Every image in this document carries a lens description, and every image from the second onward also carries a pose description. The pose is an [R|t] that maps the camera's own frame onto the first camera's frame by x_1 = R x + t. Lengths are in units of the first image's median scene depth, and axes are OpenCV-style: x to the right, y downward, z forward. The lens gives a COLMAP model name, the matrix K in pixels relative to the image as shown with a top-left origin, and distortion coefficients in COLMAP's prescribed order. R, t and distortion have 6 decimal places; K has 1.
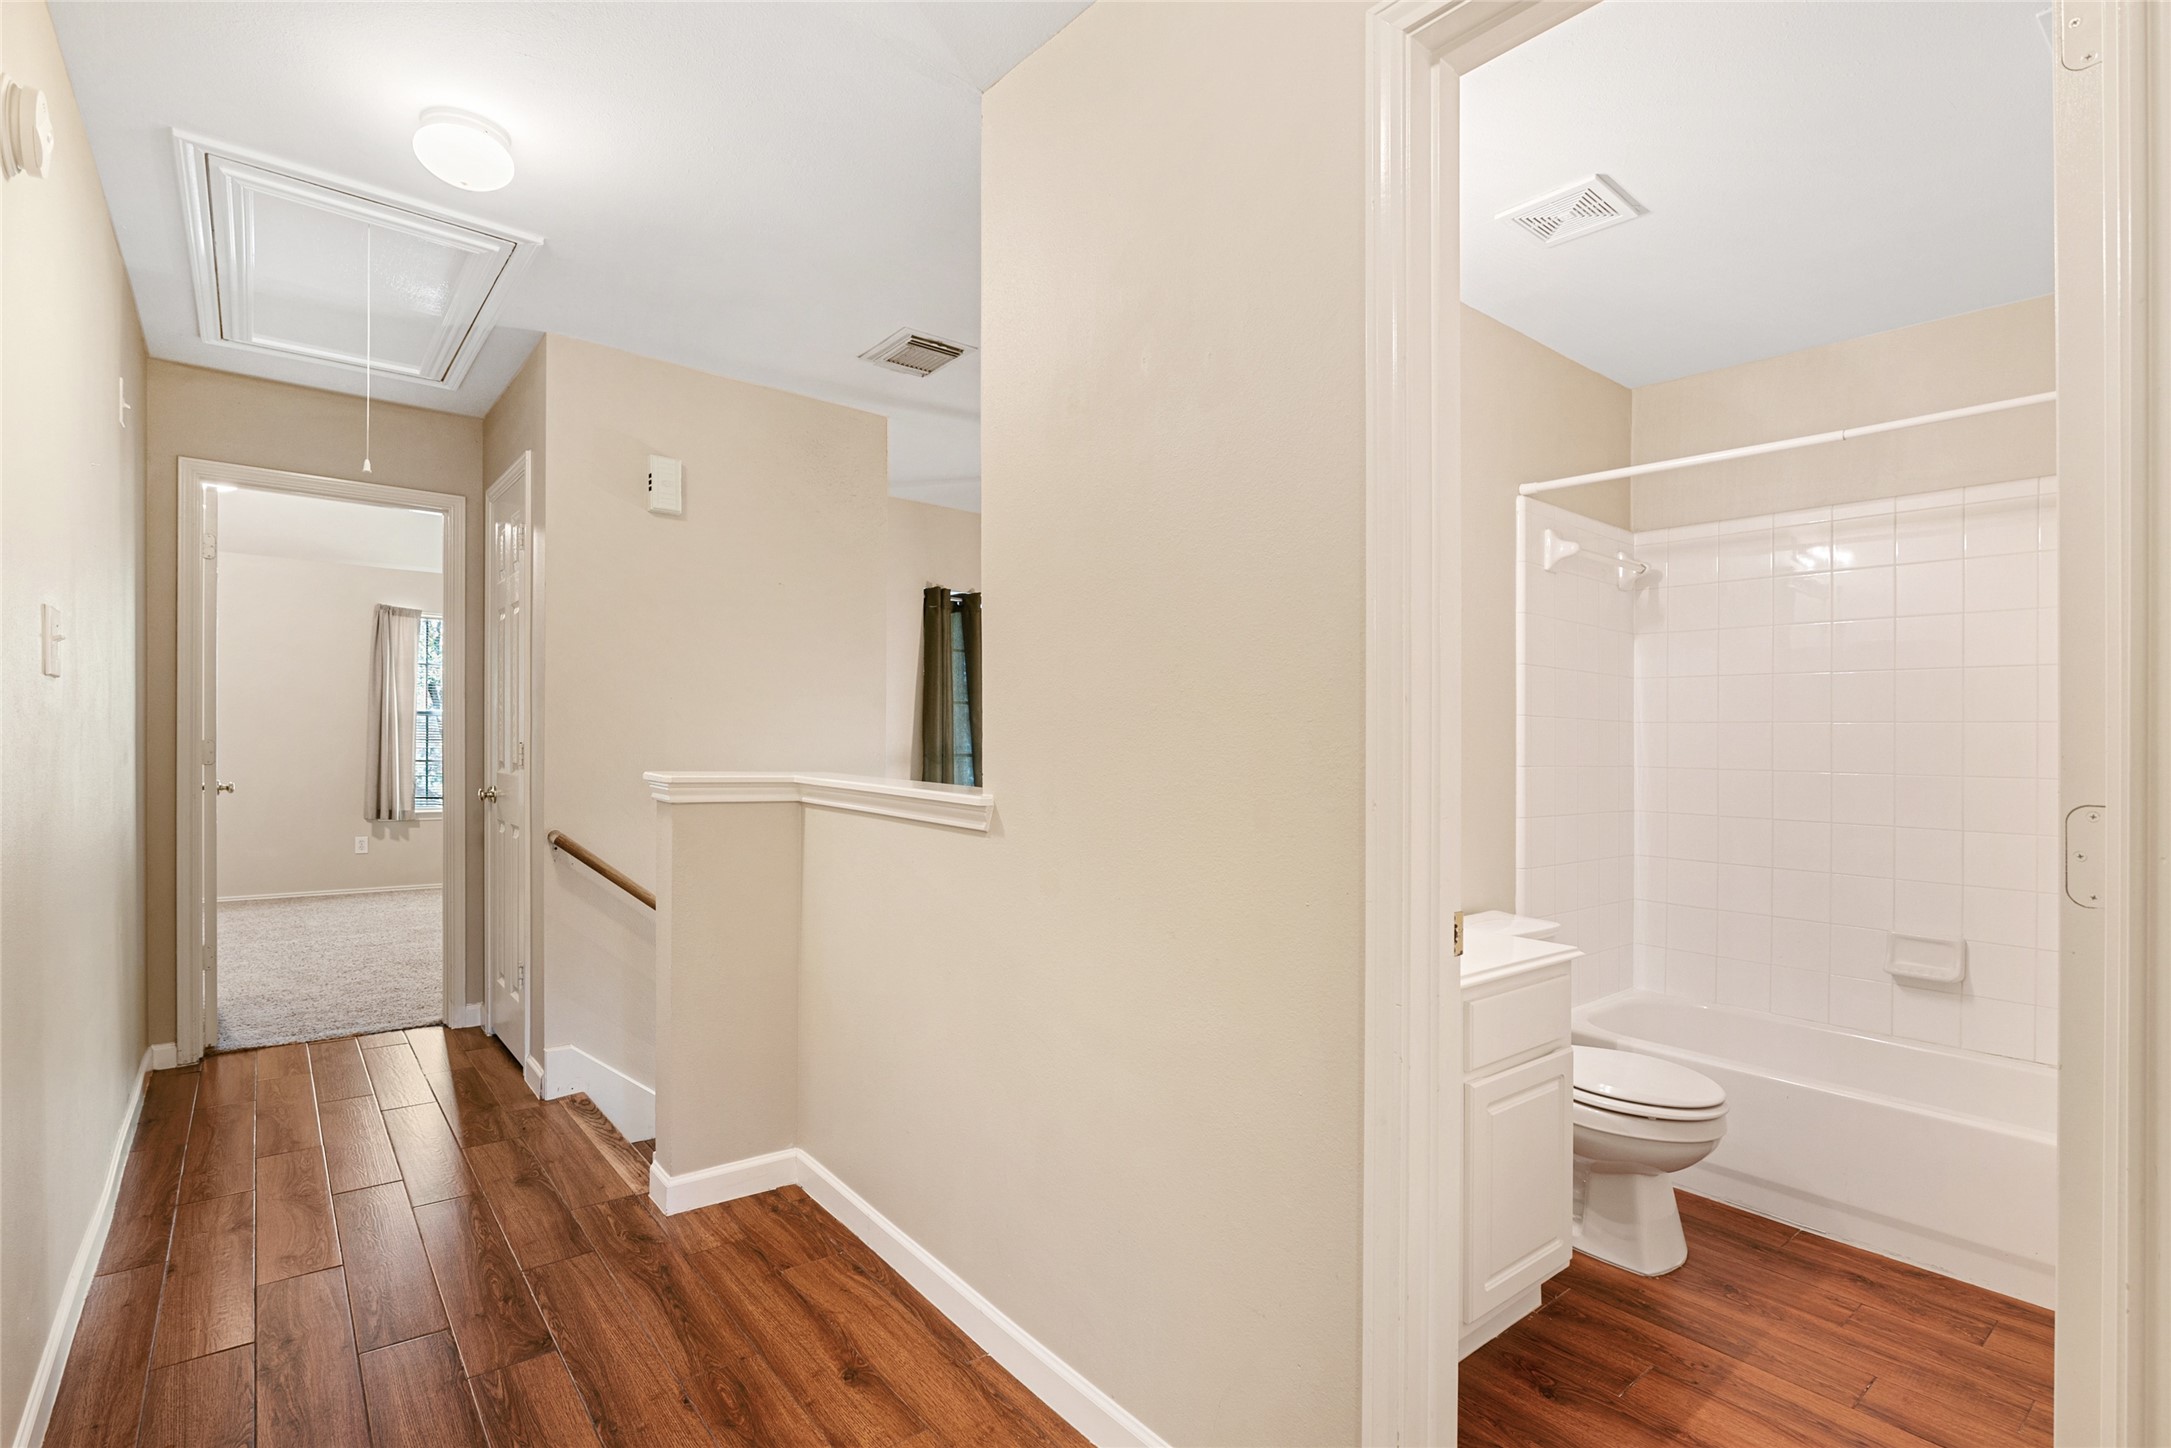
lens RADIAL K [[1013.8, 0, 1047.3], [0, 1013.8, 744.0], [0, 0, 1]] dist [-0.009988, 0.000349]
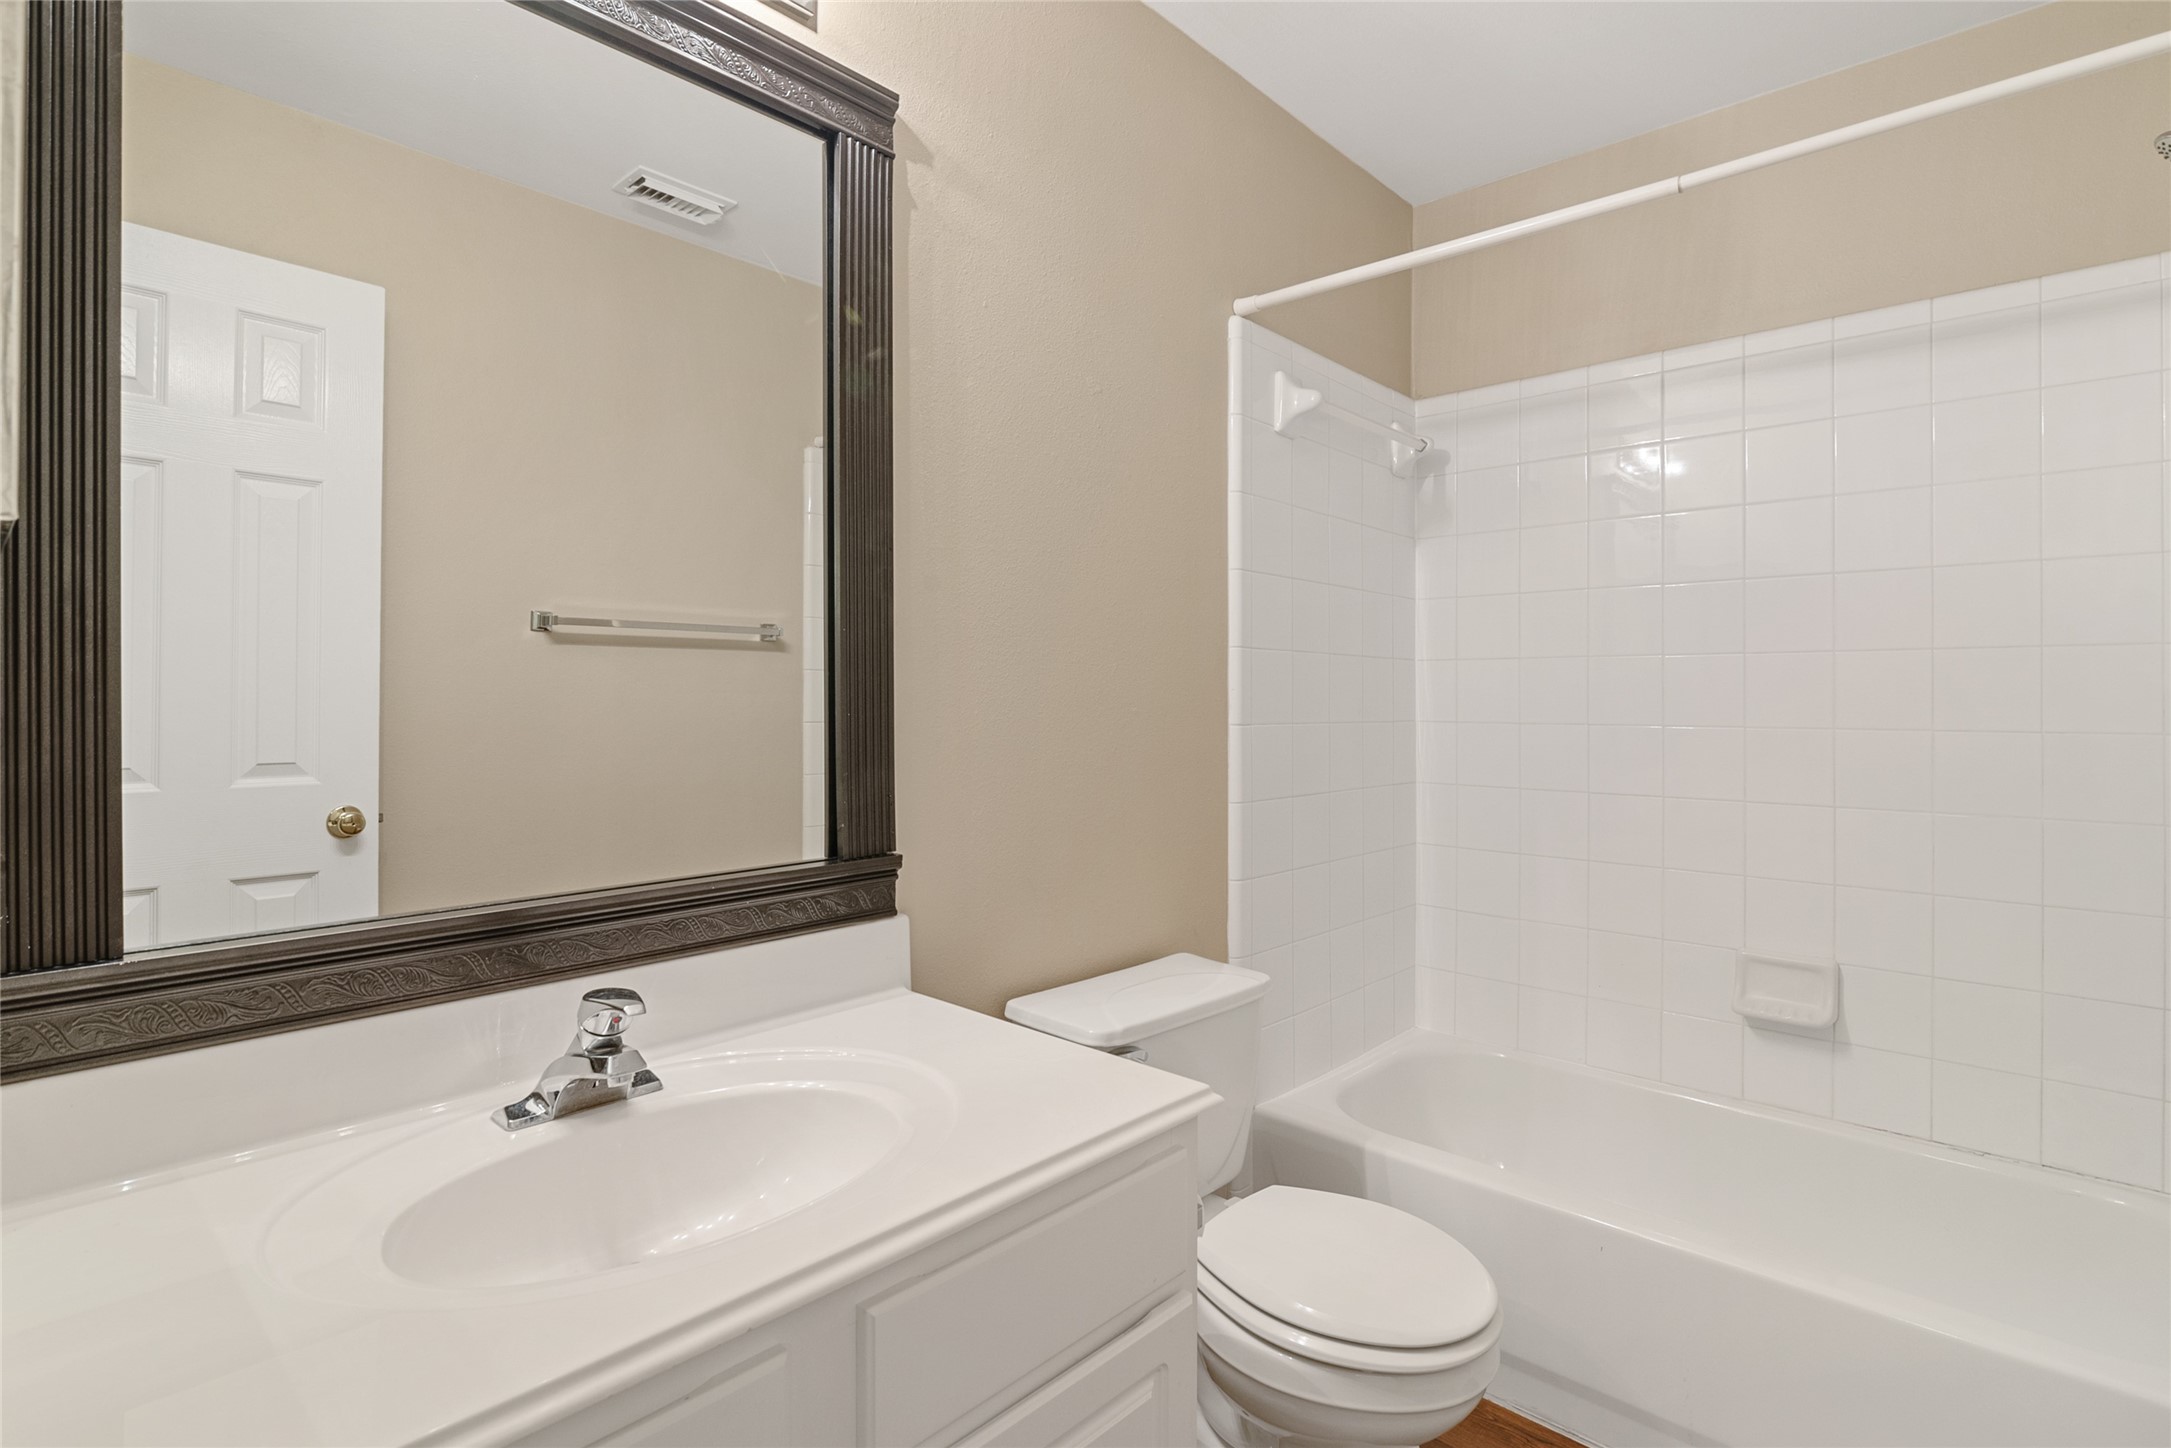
lens RADIAL K [[1013.8, 0, 1102.4], [0, 1013.8, 714.2], [0, 0, 1]] dist [-0.009988, 0.000349]
pose [[0.987632, -0.014035, 0.156158, 0.272202], [0.012066, 0.999835, 0.013554, 0.005196], [-0.156322, -0.011502, 0.987639, 0.352724]]
